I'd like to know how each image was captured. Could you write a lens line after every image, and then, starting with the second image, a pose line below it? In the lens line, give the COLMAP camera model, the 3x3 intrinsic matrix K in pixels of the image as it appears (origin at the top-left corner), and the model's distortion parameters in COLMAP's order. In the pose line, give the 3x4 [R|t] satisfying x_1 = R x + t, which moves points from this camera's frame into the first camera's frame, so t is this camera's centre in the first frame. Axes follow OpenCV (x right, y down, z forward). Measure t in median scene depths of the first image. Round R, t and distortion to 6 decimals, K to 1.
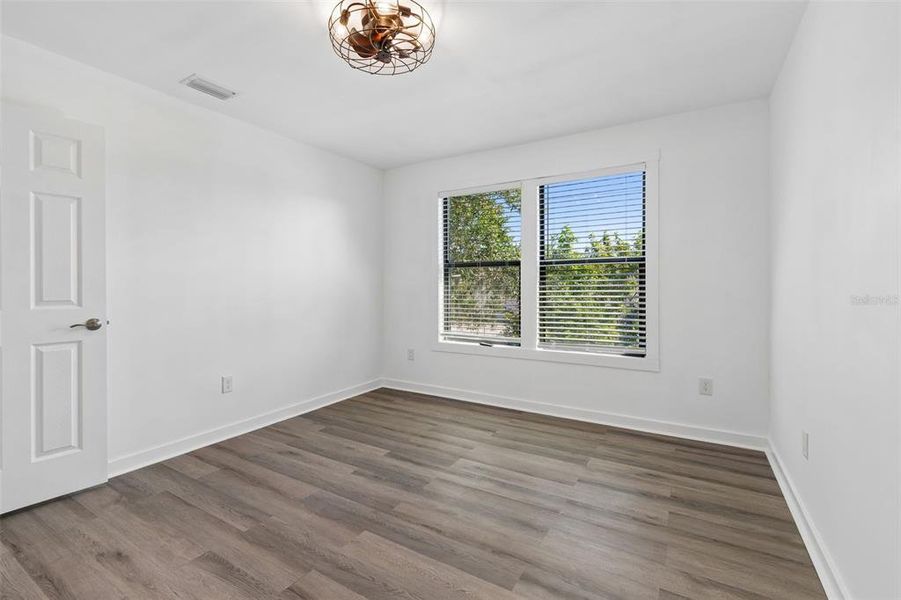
lens RADIAL K [[404.7, 0, 443.8], [0, 404.7, 282.8], [0, 0, 1]] dist [0.000375, -0.000549]
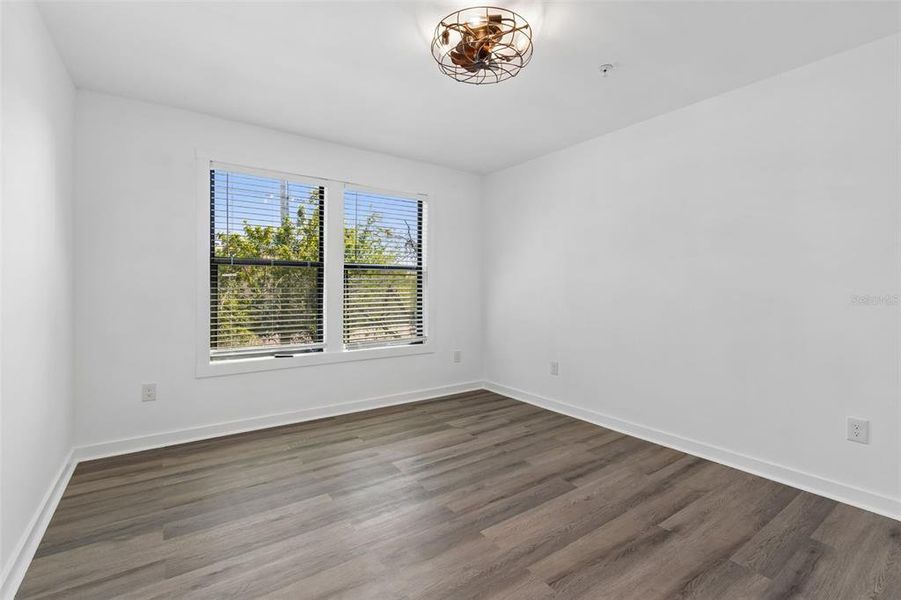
lens RADIAL K [[412.2, 0, 450.2], [0, 412.2, 288.4], [0, 0, 1]] dist [0.000804, 0.000057]
pose [[0.385261, 0.002162, 0.922805, -0.787691], [-0.010961, 0.999937, 0.002234, 0.002659], [-0.922742, -0.010976, 0.385261, 0.456373]]
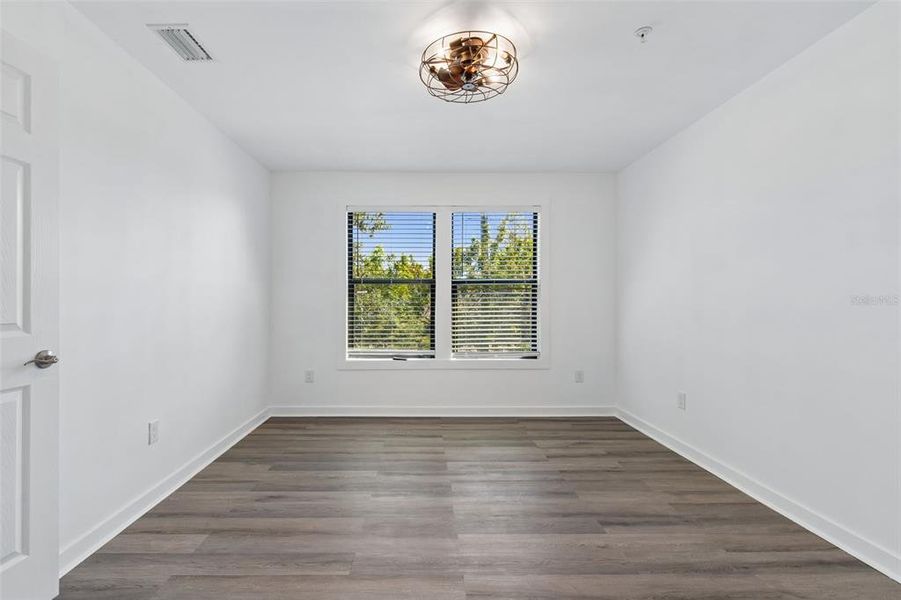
lens RADIAL K [[416.9, 0, 417.5], [0, 416.9, 299.0], [0, 0, 1]] dist [-0.000609, -0.000264]
pose [[0.852429, 0.006064, 0.522808, -0.572349], [-0.004757, 0.999981, -0.003842, 0.004001], [-0.522822, 0.000789, 0.852442, 0.088947]]
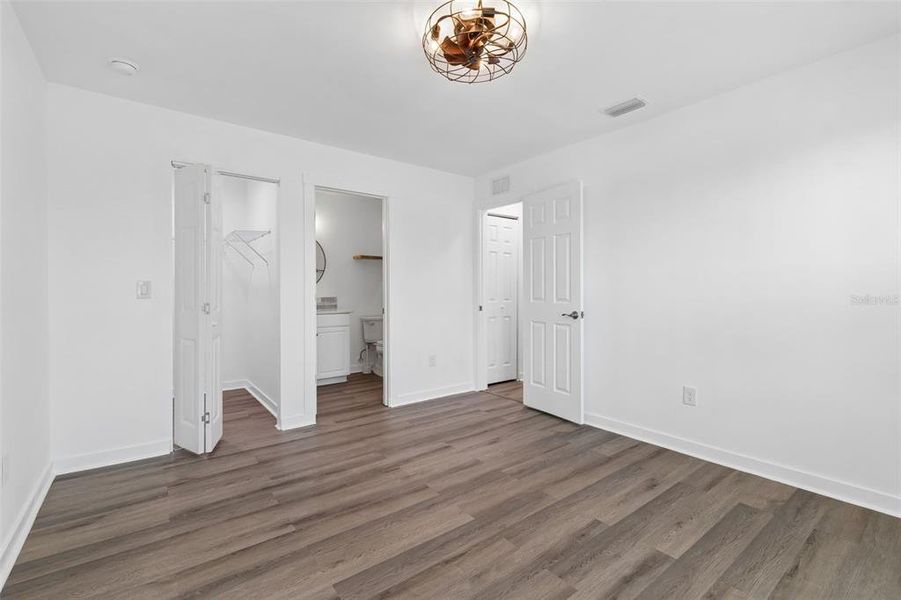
lens RADIAL K [[393.1, 0, 458.4], [0, 393.1, 287.5], [0, 0, 1]] dist [-0.000119, -0.000298]
pose [[-0.336713, -0.000954, -0.941607, 0.541869], [0.008079, 0.999960, -0.003902, -0.000105], [0.941573, -0.008921, -0.336691, 0.884600]]
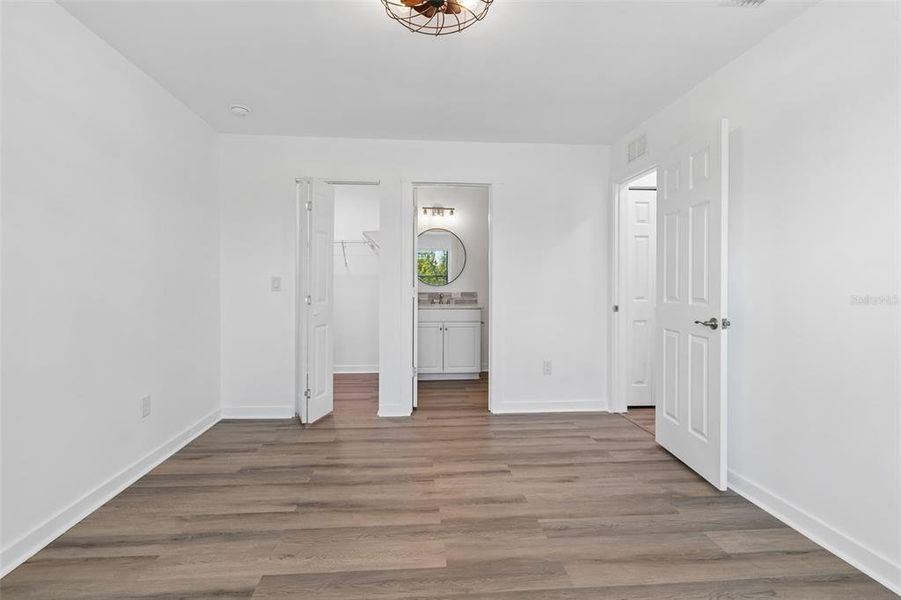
lens RADIAL K [[404.7, 0, 443.8], [0, 404.7, 282.8], [0, 0, 1]] dist [0.000375, -0.000549]
pose [[-0.800231, 0.000271, -0.599692, 0.225865], [0.005084, 0.999967, -0.006333, 0.001592], [0.599671, -0.008116, -0.800206, 1.144679]]
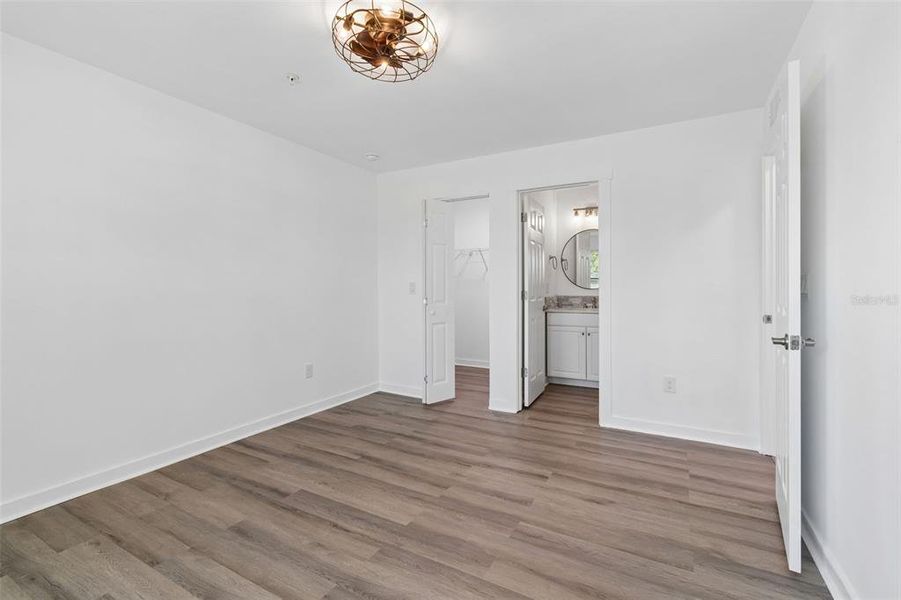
lens RADIAL K [[404.0, 0, 456.5], [0, 404.0, 285.5], [0, 0, 1]] dist [0.000735, -0.000150]
pose [[-0.997763, 0.005087, -0.066654, -0.173057], [0.005761, 0.999934, -0.009917, 0.001669], [0.066599, -0.010278, -0.997727, 1.382519]]
